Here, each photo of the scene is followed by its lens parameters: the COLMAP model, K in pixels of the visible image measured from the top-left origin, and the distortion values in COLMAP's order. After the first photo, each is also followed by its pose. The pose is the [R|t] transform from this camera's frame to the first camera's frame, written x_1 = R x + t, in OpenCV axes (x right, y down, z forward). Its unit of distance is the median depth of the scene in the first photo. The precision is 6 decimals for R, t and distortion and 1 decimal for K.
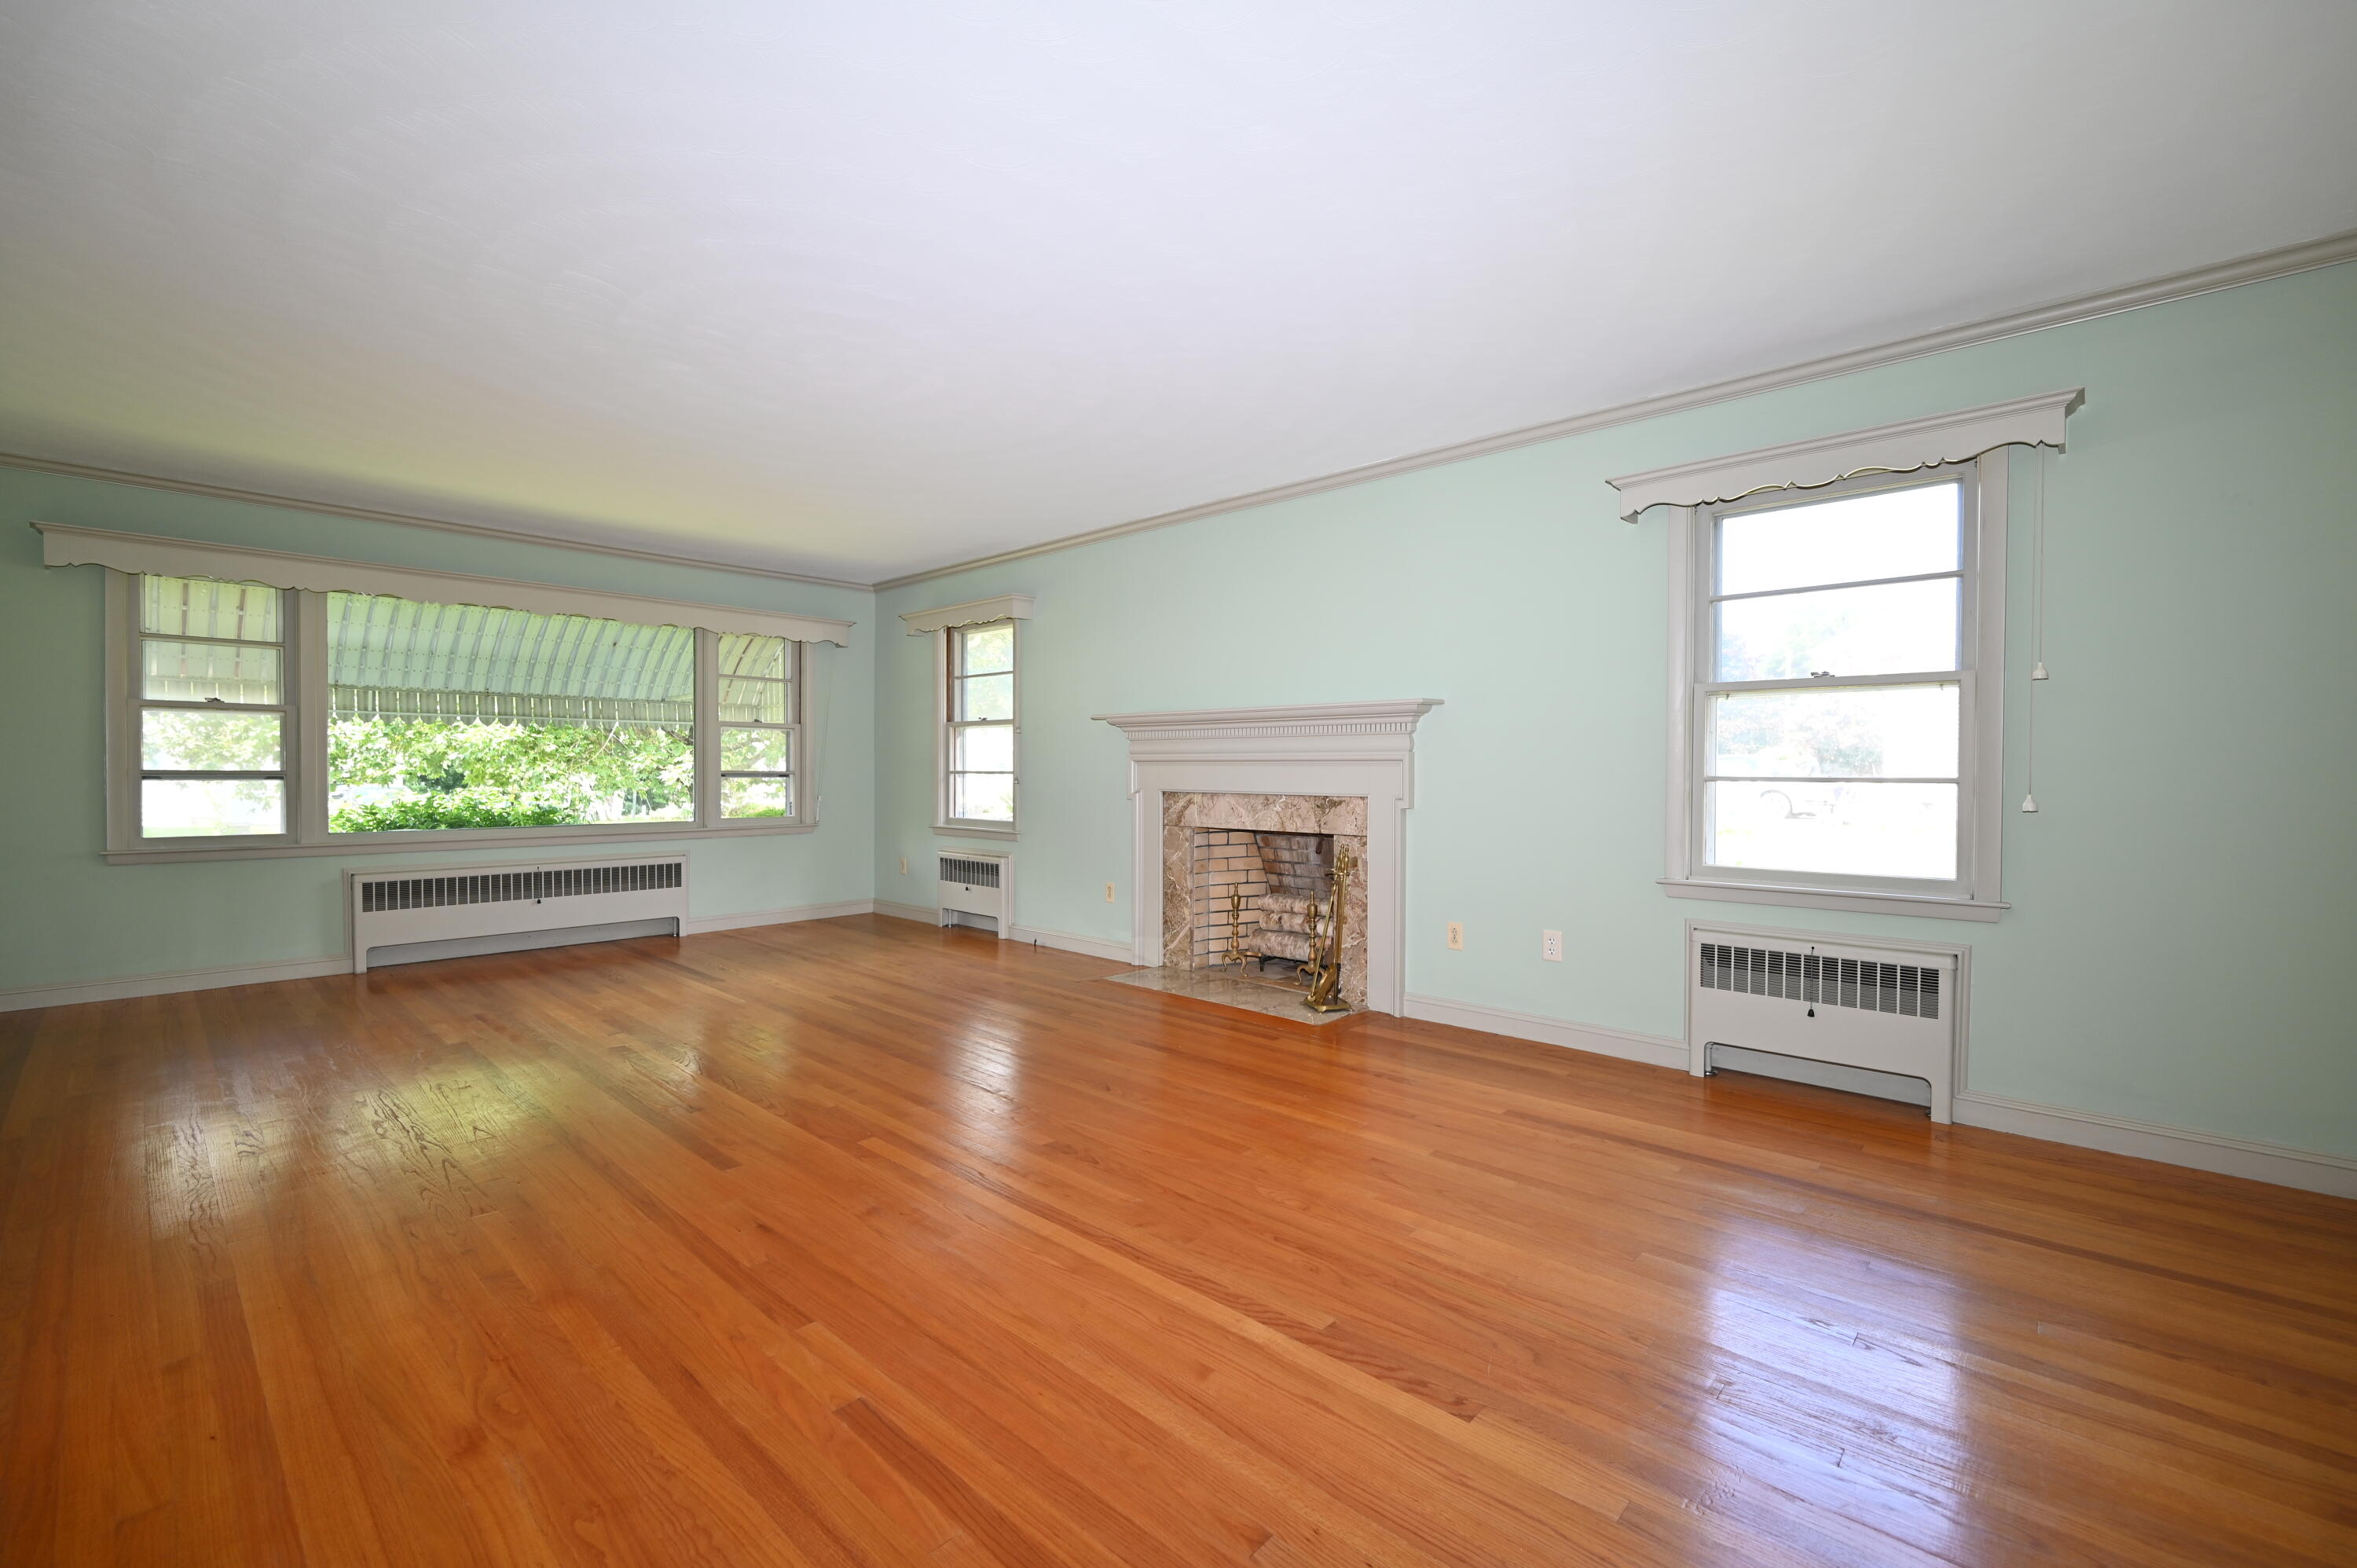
lens RADIAL K [[985.3, 0, 1173.8], [0, 985.3, 787.6], [0, 0, 1]] dist [-0.000298, -0.000004]
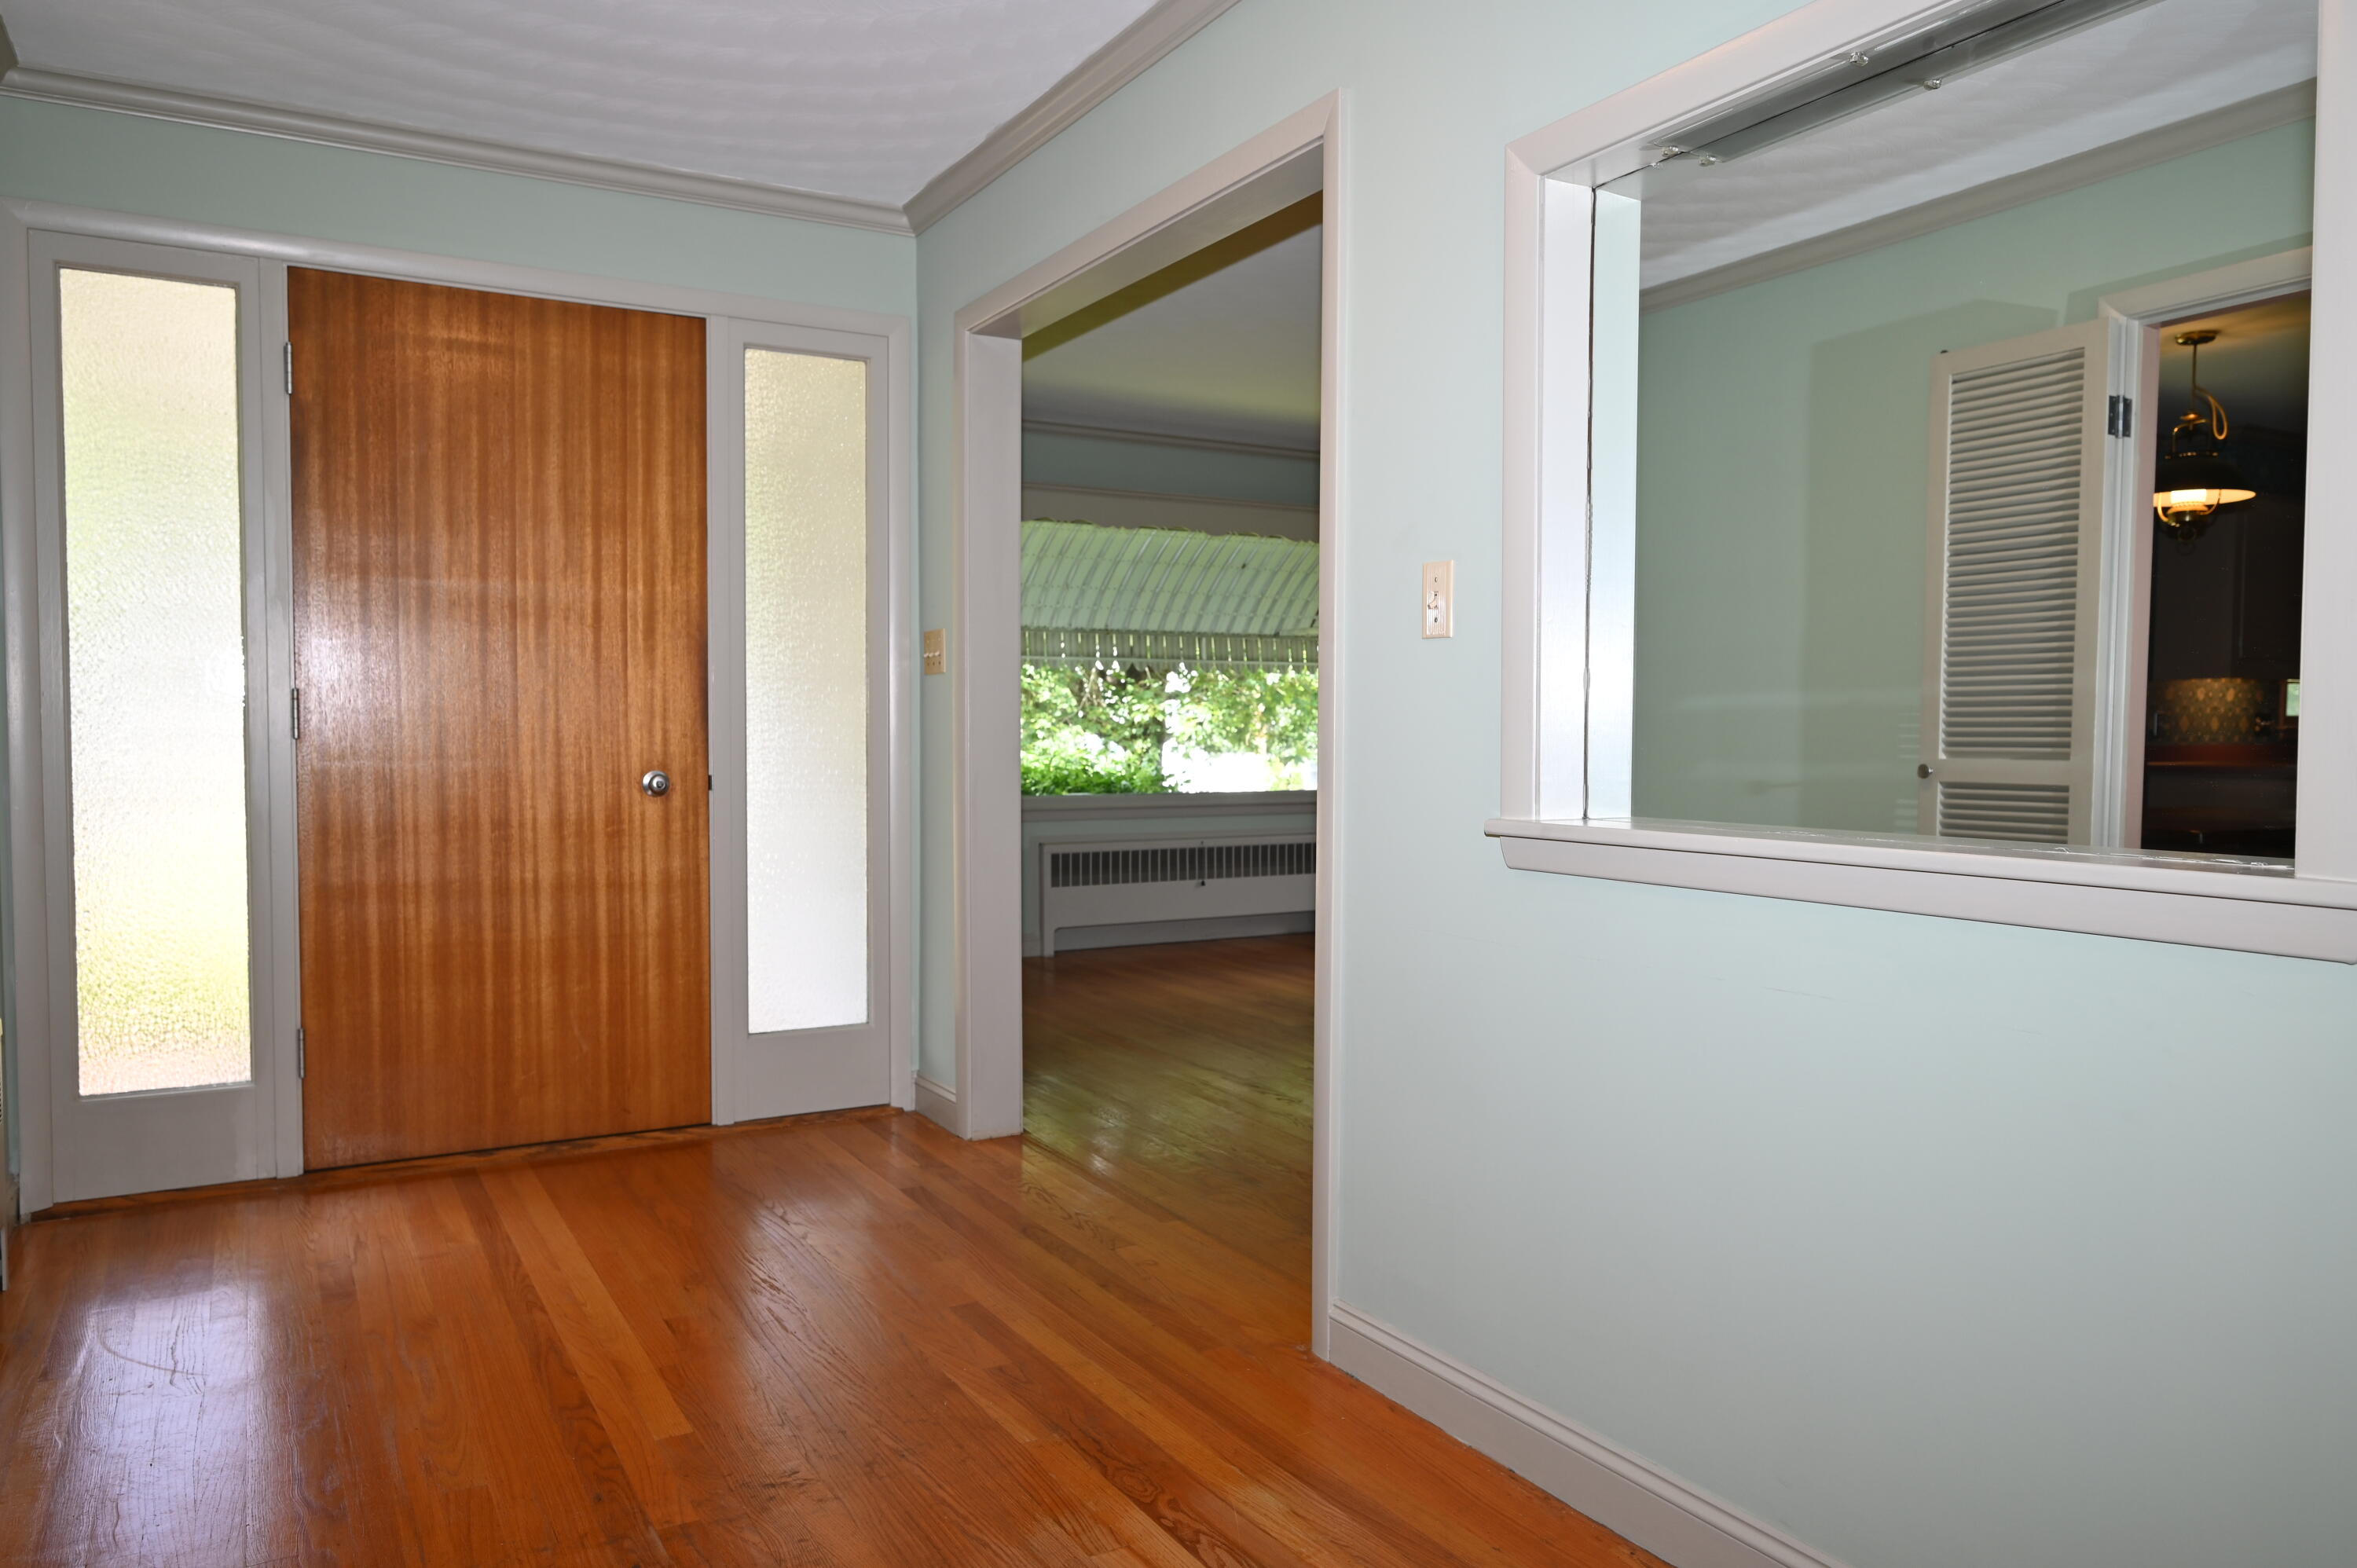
lens RADIAL K [[1600.4, 0, 1177.8], [0, 1600.4, 787.9], [0, 0, 1]] dist [-0.000759, 0.001197]
pose [[0.954145, 0.009476, -0.299195, -0.265374], [-0.003293, 0.999771, 0.021163, 0.007430], [0.299327, -0.019207, 0.953957, -0.285753]]
